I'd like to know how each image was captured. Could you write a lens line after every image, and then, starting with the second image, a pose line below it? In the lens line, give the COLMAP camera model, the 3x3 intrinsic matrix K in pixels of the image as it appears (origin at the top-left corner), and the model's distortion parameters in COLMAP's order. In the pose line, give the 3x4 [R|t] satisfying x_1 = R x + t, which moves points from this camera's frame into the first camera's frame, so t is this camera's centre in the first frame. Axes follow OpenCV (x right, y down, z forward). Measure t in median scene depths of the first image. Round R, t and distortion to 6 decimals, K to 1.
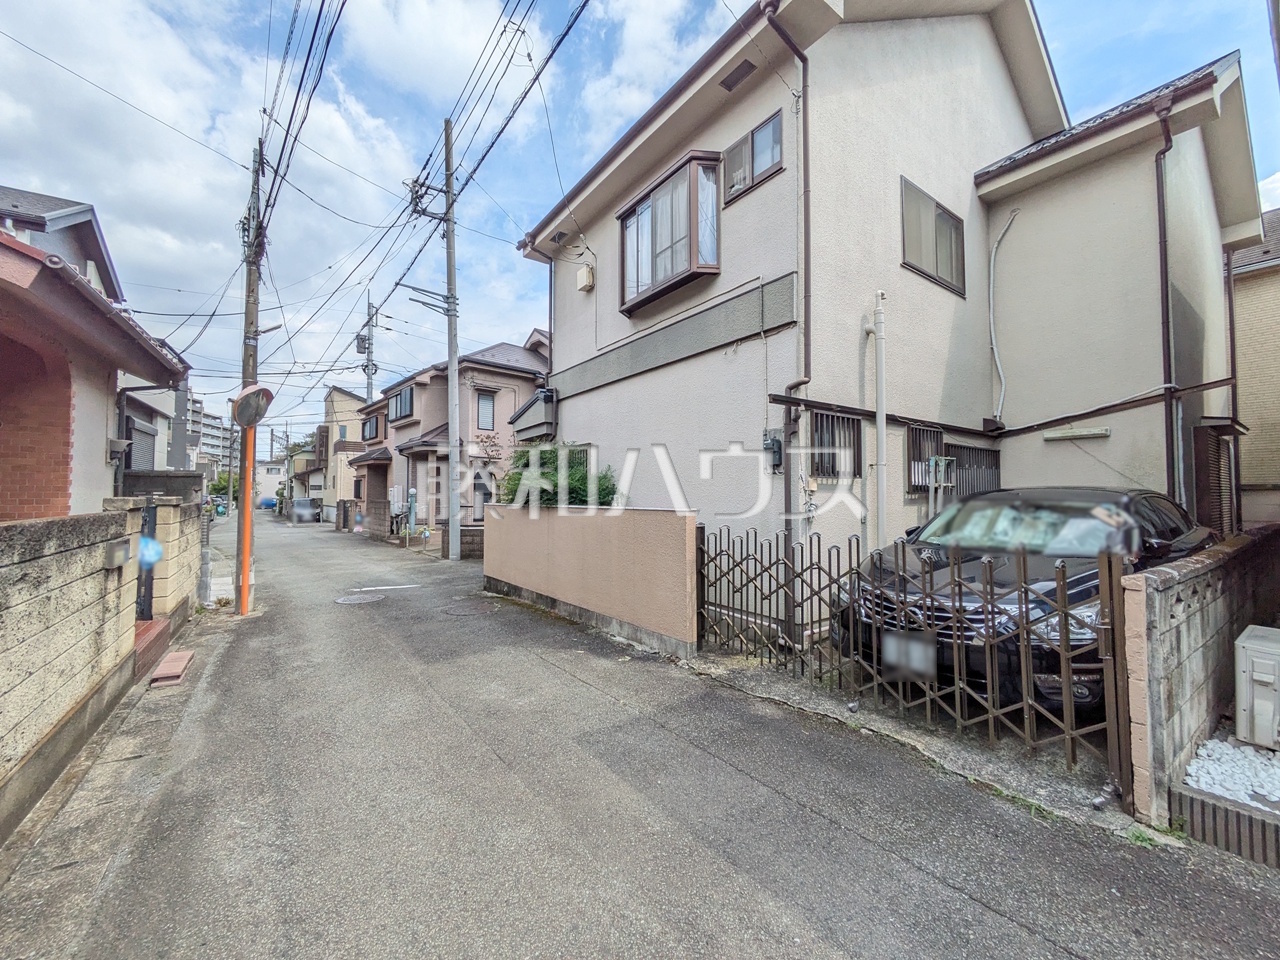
lens RADIAL K [[501.2, 0, 649.2], [0, 501.2, 479.4], [0, 0, 1]] dist [0.001155, 0.004481]
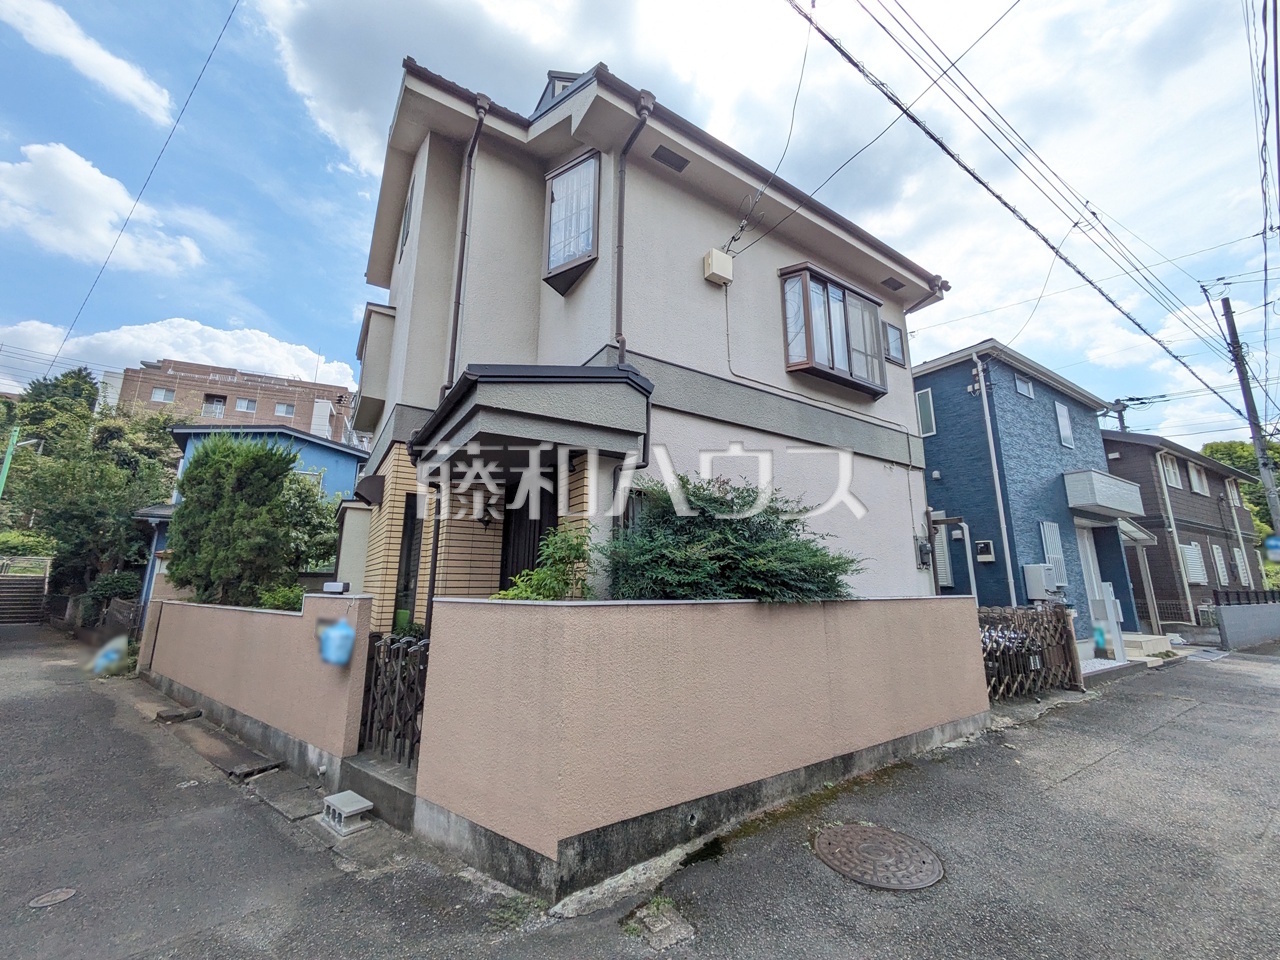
lens RADIAL K [[505.3, 0, 640.0], [0, 505.3, 480.0], [0, 0, 1]] dist [0.000517, 0.001965]
pose [[0.068020, 0.204541, 0.976492, -1.064598], [-0.036969, 0.978603, -0.202408, 0.052512], [-0.996999, -0.022332, 0.074126, 1.466506]]
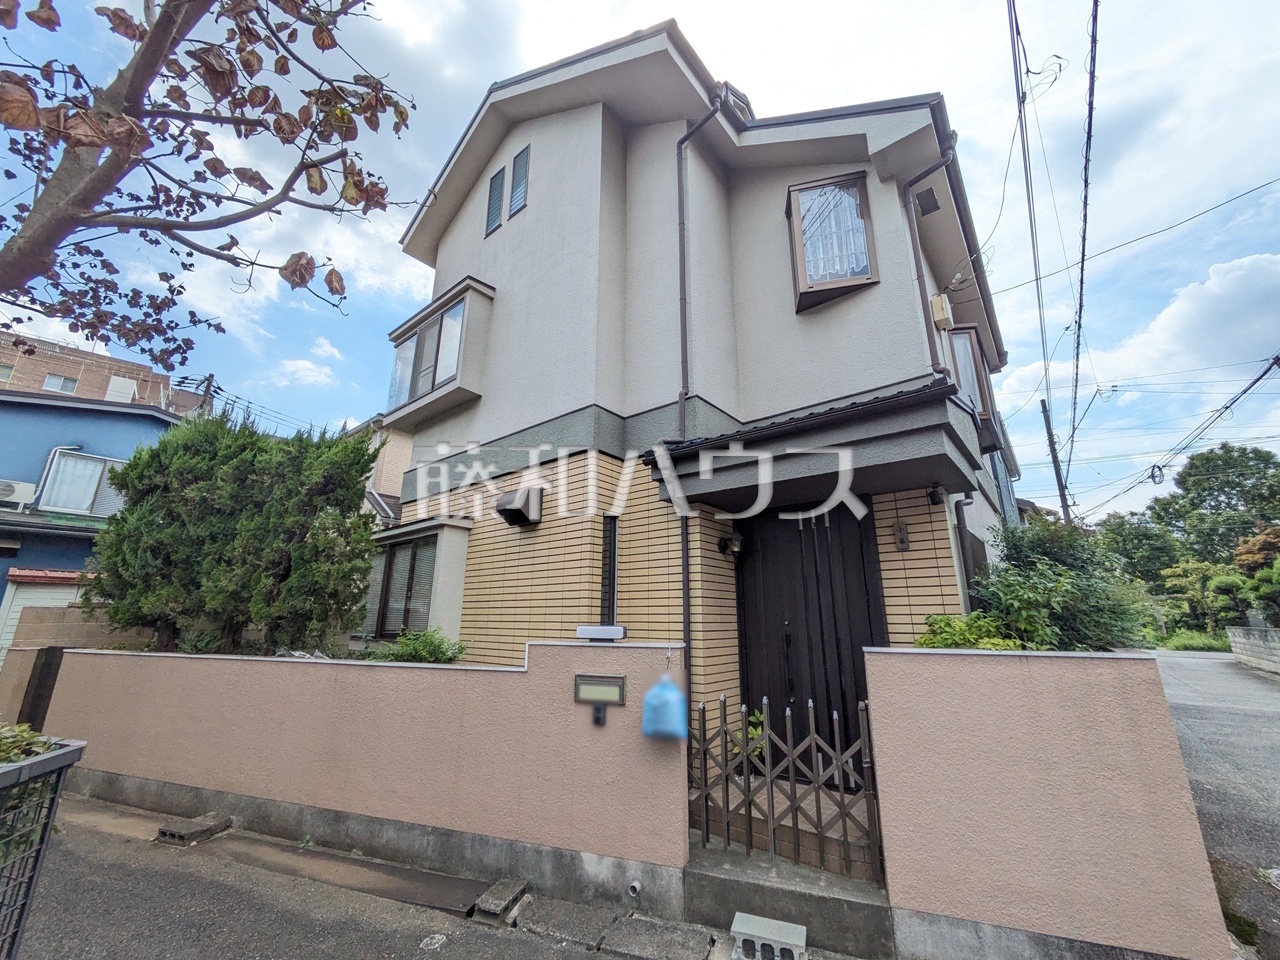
lens RADIAL K [[505.3, 0, 640.0], [0, 505.3, 480.0], [0, 0, 1]] dist [0.000517, 0.001965]
pose [[-0.237202, 0.257489, 0.936715, -0.896282], [-0.036291, 0.961212, -0.273413, 0.063910], [-0.970782, -0.098848, -0.218657, 2.180791]]
